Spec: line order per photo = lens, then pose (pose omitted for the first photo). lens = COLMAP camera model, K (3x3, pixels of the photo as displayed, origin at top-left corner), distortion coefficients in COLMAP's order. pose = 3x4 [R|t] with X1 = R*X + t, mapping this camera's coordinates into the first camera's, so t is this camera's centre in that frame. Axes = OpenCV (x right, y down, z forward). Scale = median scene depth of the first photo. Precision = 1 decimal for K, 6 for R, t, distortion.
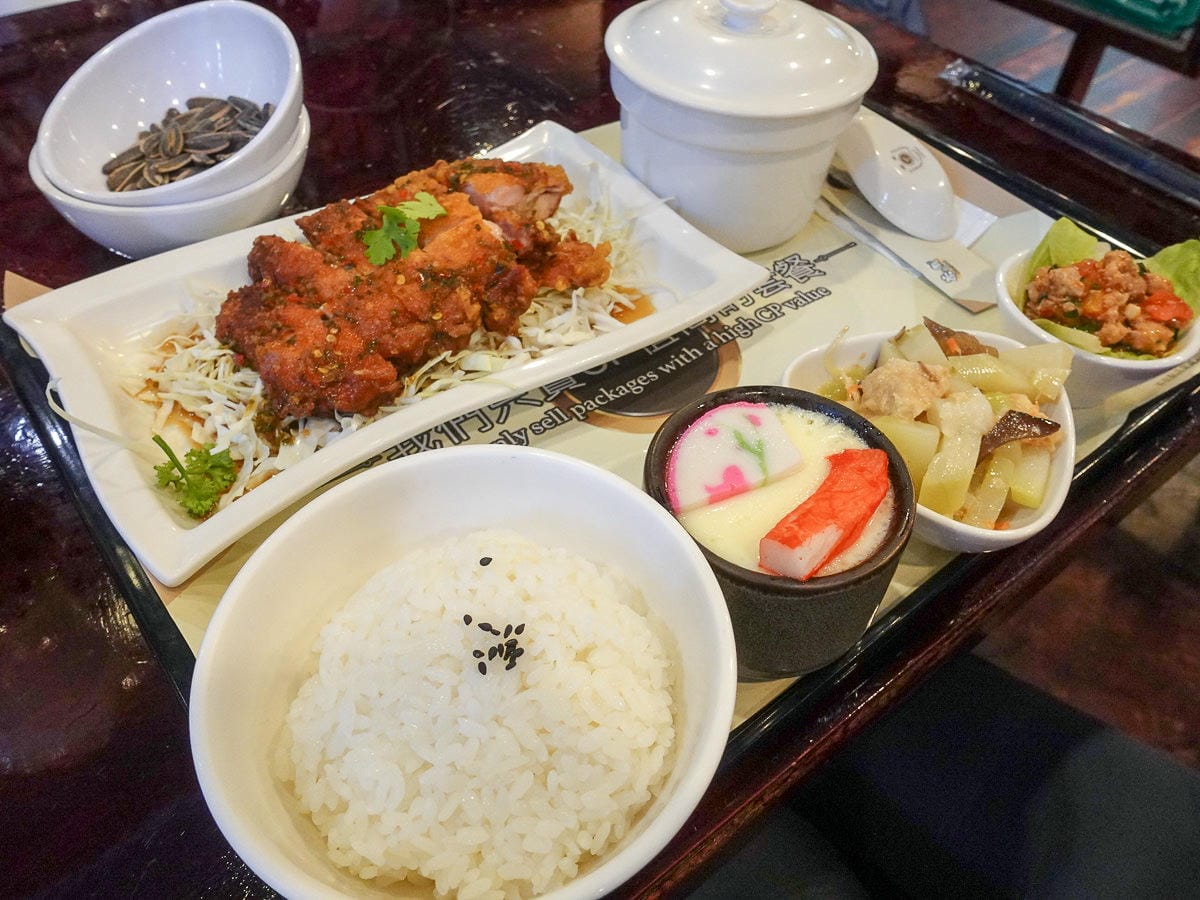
lens RADIAL K [[929.8, 0, 600.0], [0, 929.8, 450.0], [0, 0, 1]] dist [0.004568, -0.000472]
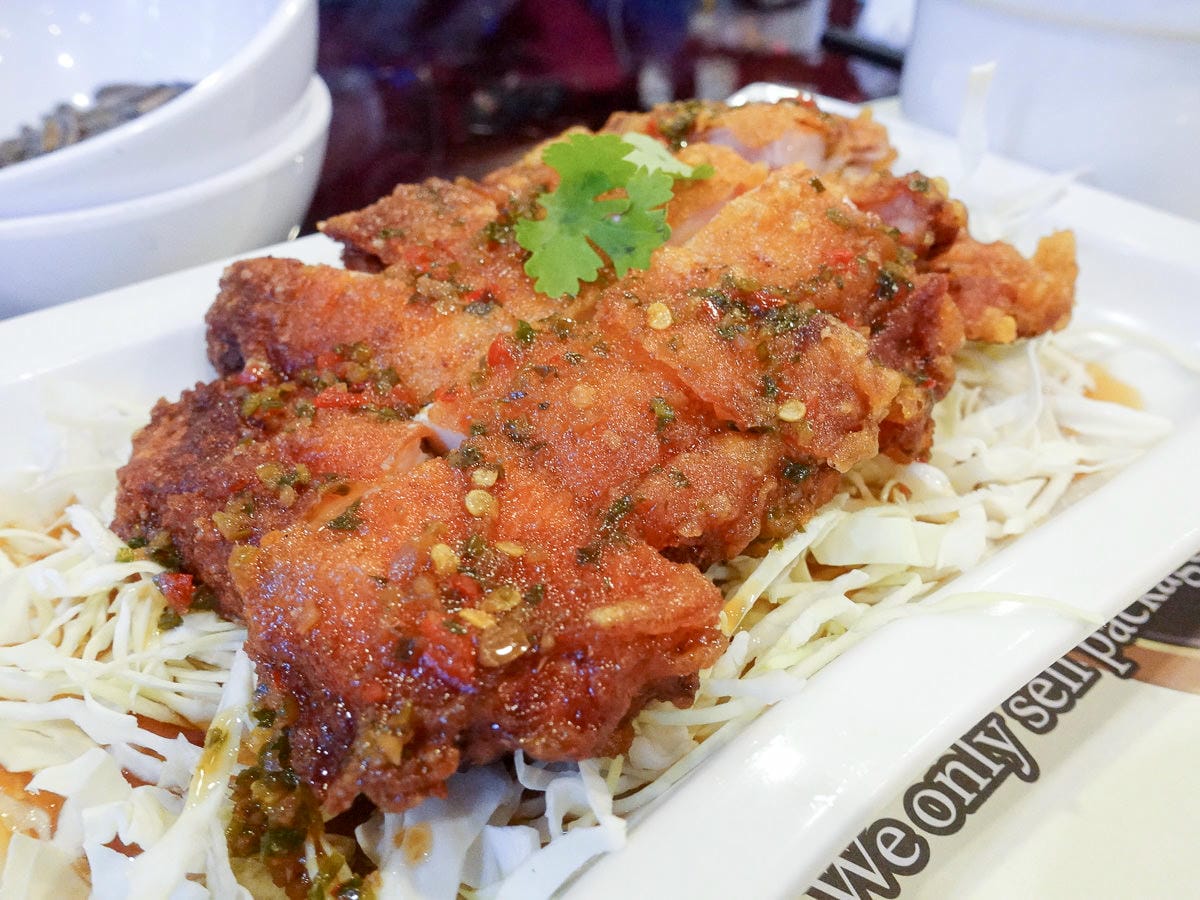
lens RADIAL K [[929.8, 0, 600.0], [0, 929.8, 450.0], [0, 0, 1]] dist [0.004568, -0.000472]
pose [[0.996718, -0.073480, 0.033960, -0.244642], [0.078061, 0.983535, -0.162991, -0.079517], [-0.021424, 0.165107, 0.986043, 0.657988]]
